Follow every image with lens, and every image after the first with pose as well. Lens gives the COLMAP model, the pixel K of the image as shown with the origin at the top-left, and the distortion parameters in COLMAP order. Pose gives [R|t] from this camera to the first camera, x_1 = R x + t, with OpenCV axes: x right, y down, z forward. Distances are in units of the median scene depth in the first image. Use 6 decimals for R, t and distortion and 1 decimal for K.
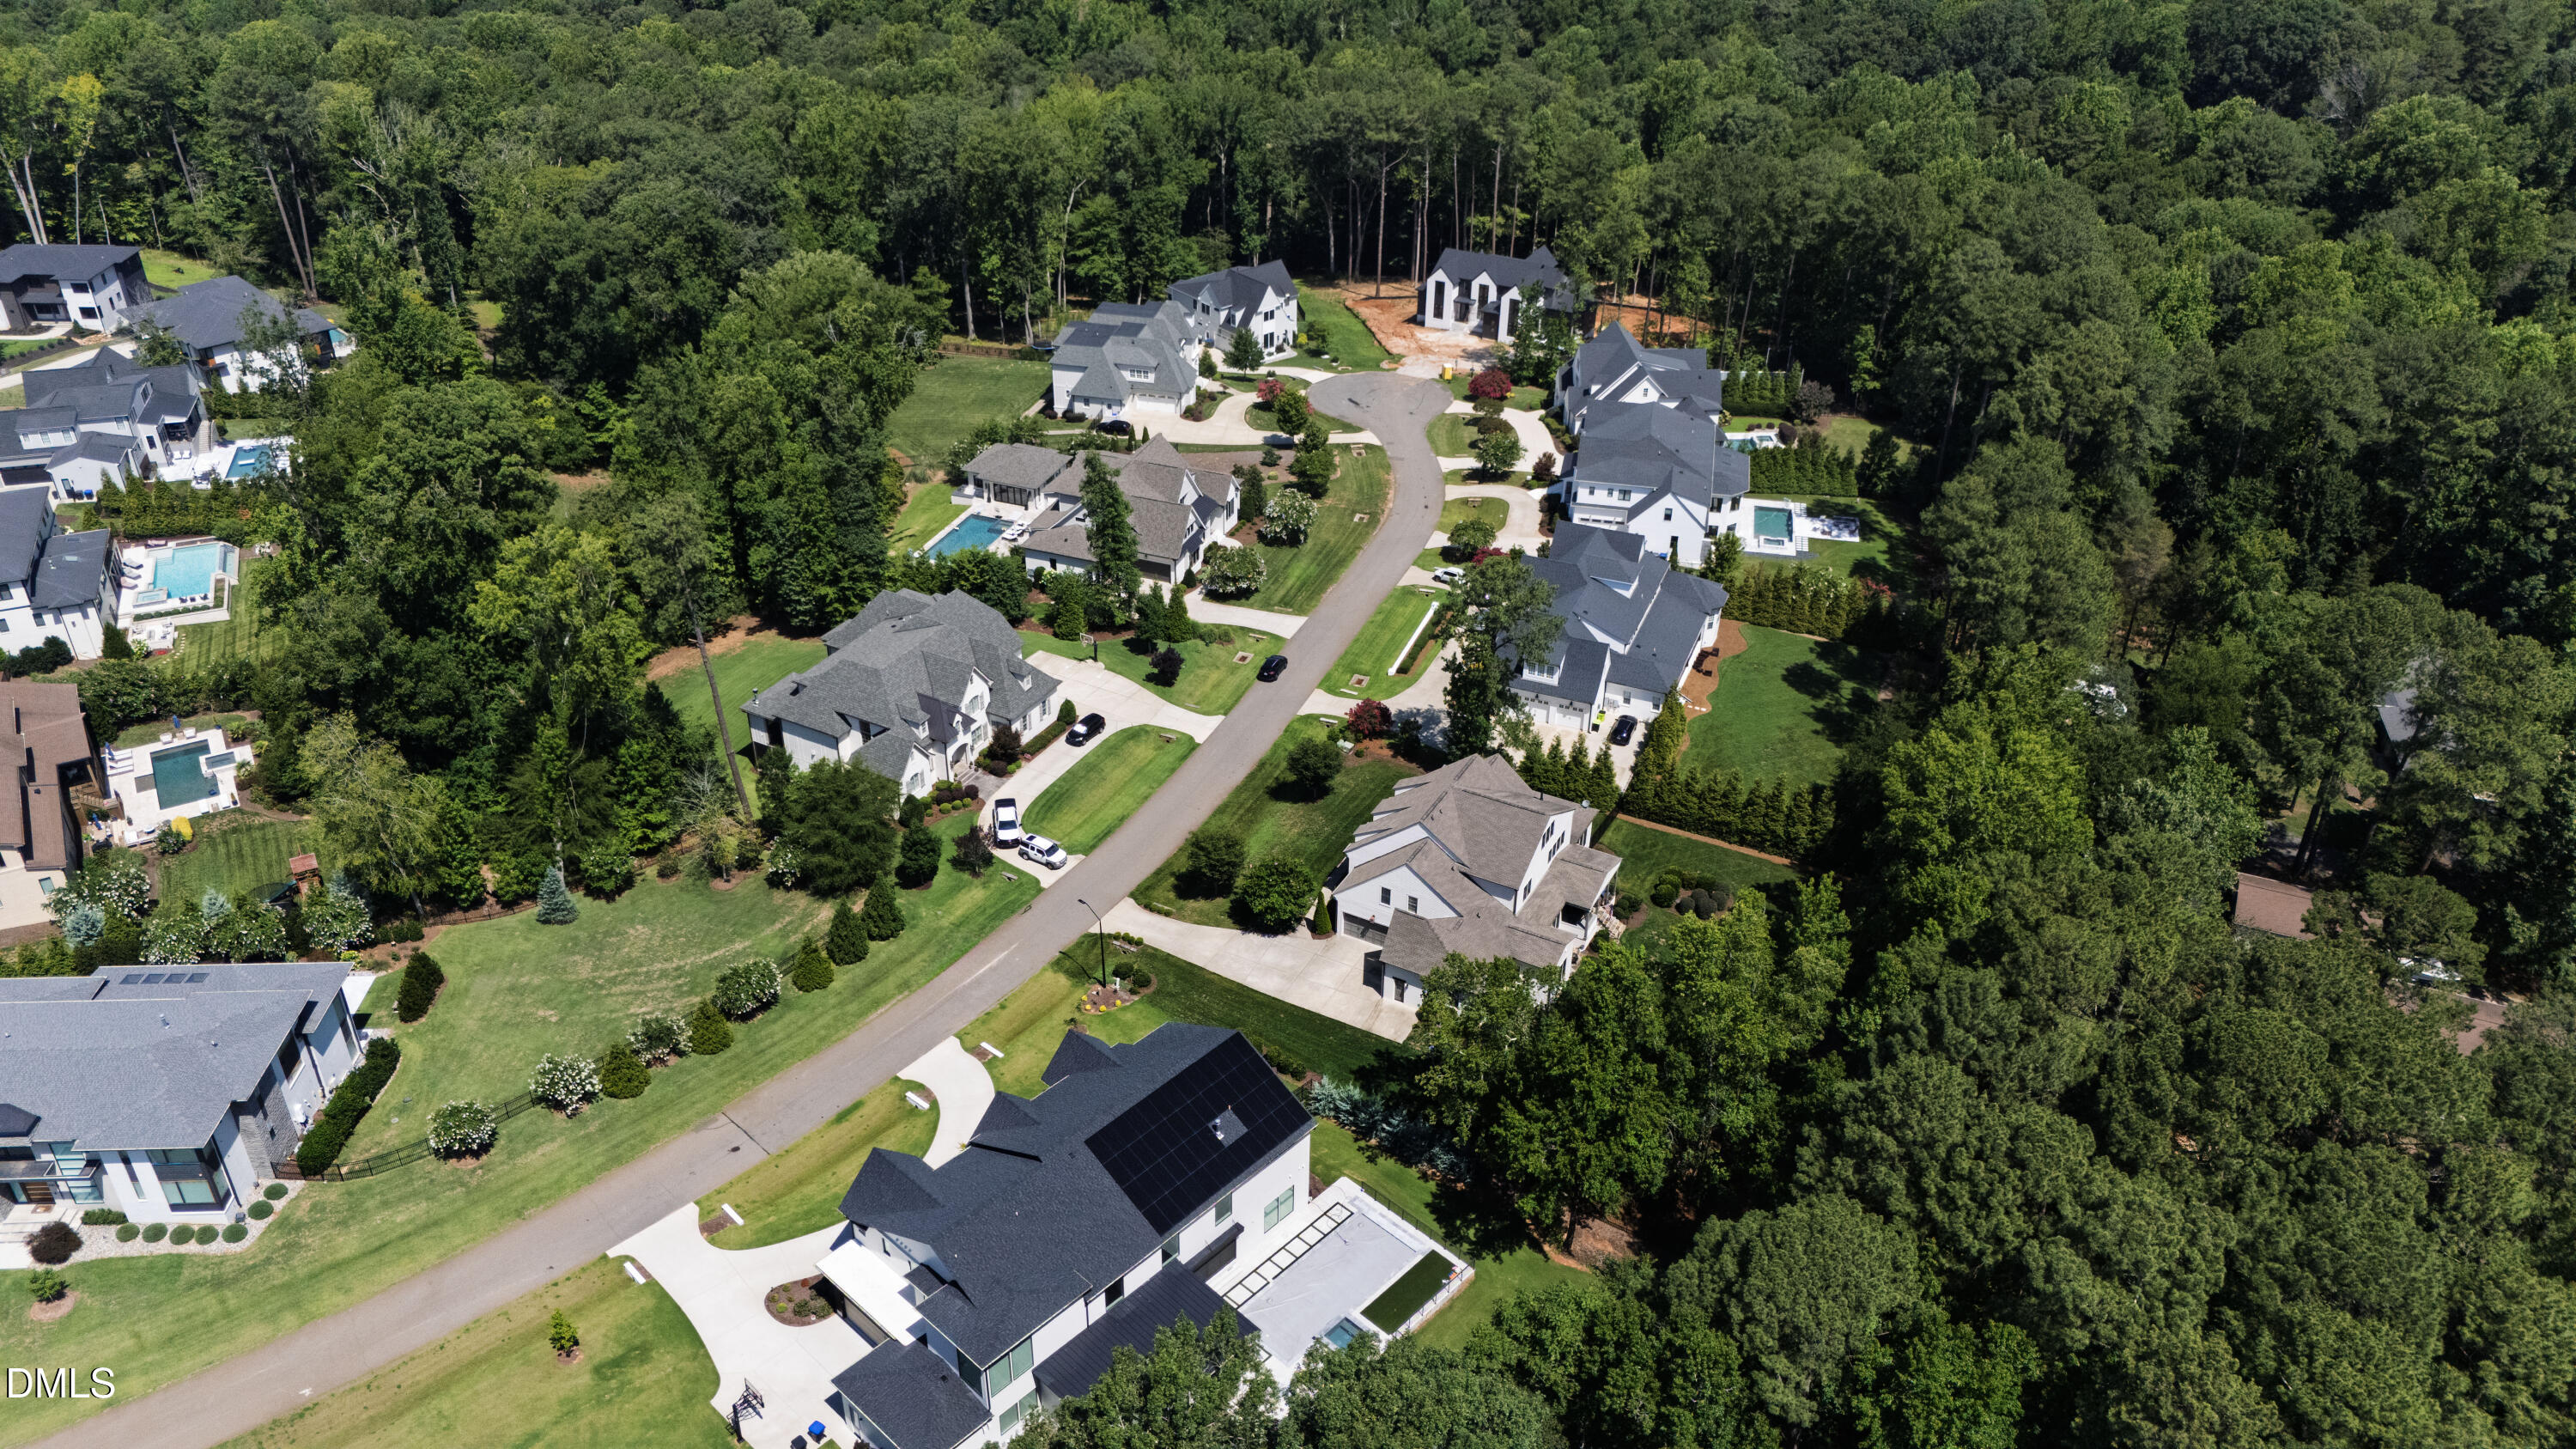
lens RADIAL K [[1893.5, 0, 1292.5], [0, 1893.5, 721.1], [0, 0, 1]] dist [0.045406, -0.035416]
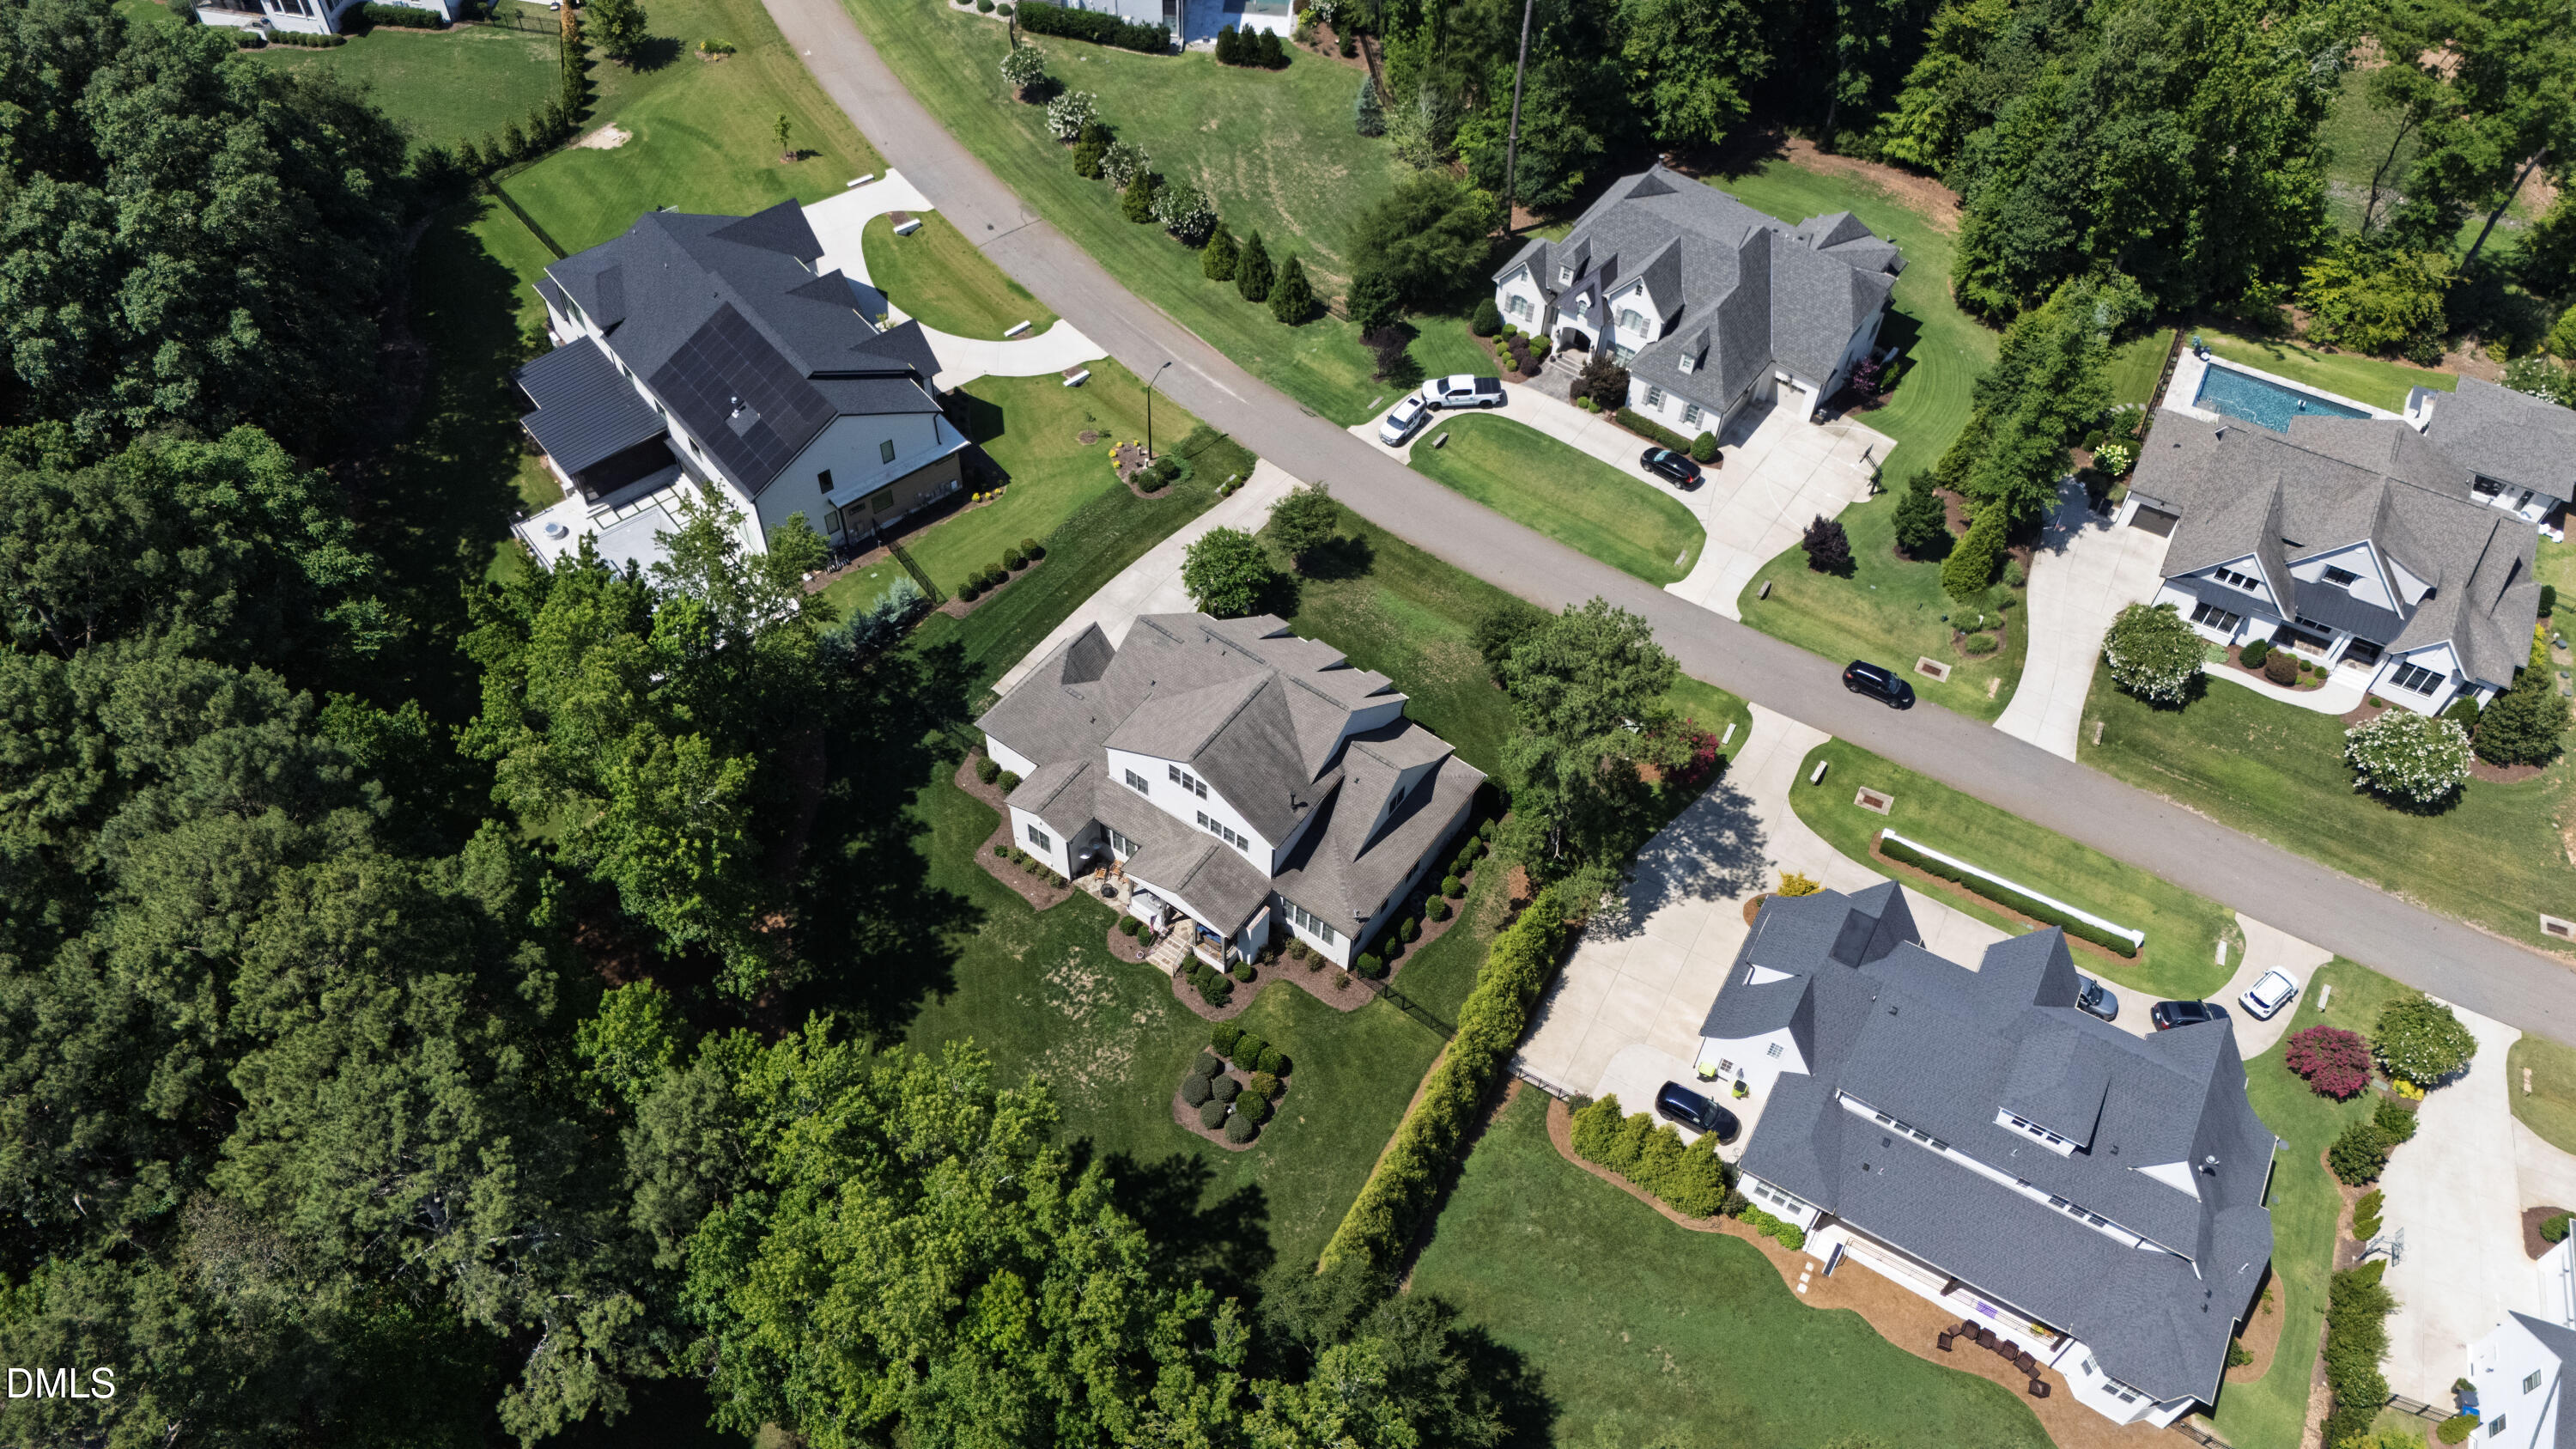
lens RADIAL K [[1893.5, 0, 1279.3], [0, 1893.5, 734.5], [0, 0, 1]] dist [0.045406, -0.035416]
pose [[-0.131597, 0.767655, -0.627206, 0.477455], [-0.551445, 0.469087, 0.689830, -0.388063], [0.823766, 0.436650, 0.361589, 0.651450]]
